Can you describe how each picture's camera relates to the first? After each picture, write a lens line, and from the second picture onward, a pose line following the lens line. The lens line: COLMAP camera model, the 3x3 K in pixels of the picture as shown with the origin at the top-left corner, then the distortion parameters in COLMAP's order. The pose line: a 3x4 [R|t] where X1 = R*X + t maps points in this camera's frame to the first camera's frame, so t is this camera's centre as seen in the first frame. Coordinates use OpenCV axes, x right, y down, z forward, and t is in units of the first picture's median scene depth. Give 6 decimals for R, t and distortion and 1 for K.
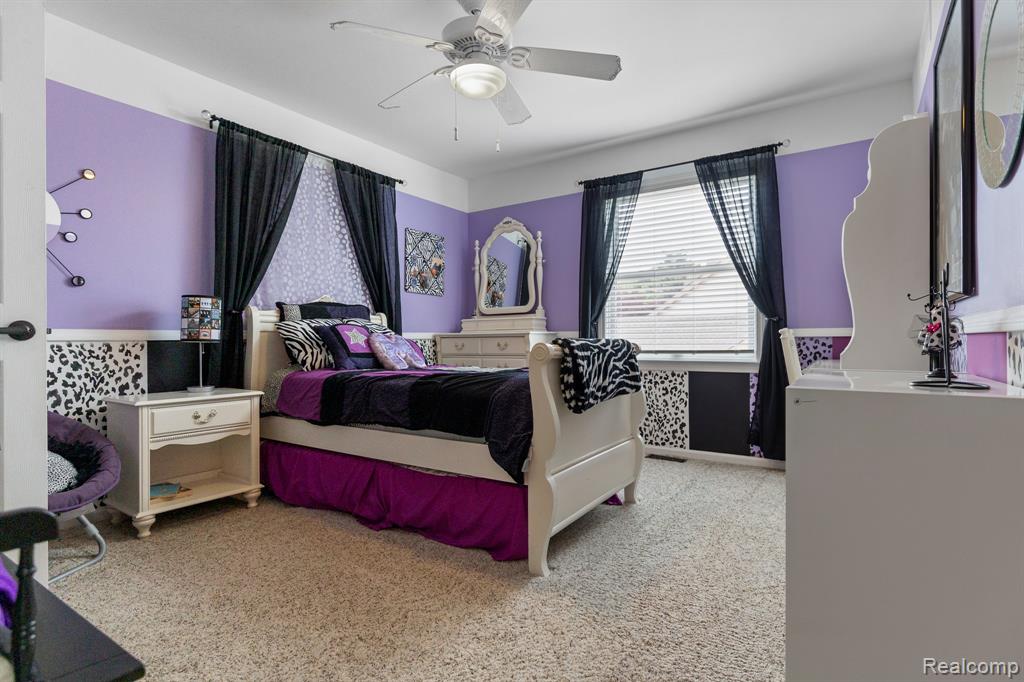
lens RADIAL K [[526.2, 0, 513.6], [0, 526.2, 331.0], [0, 0, 1]] dist [-0.002860, -0.000114]
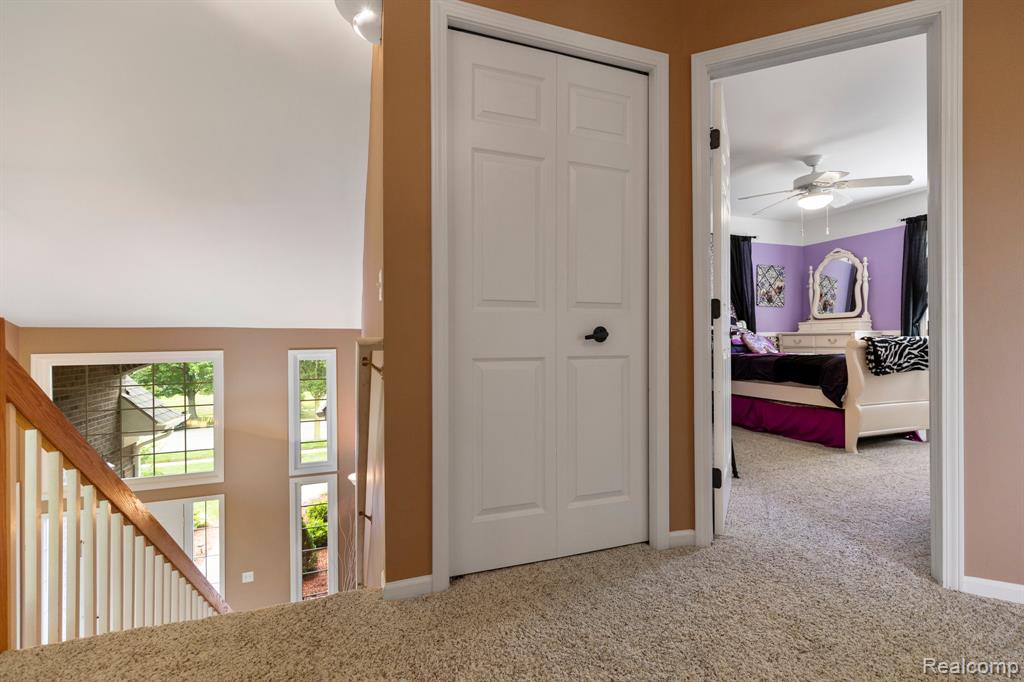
lens RADIAL K [[456.7, 0, 520.4], [0, 456.7, 336.8], [0, 0, 1]] dist [0.003379, -0.000160]
pose [[0.809431, -0.001250, -0.587214, 0.031225], [0.012238, 0.999816, 0.014740, -0.016649], [0.587088, -0.019118, 0.809297, -0.716827]]
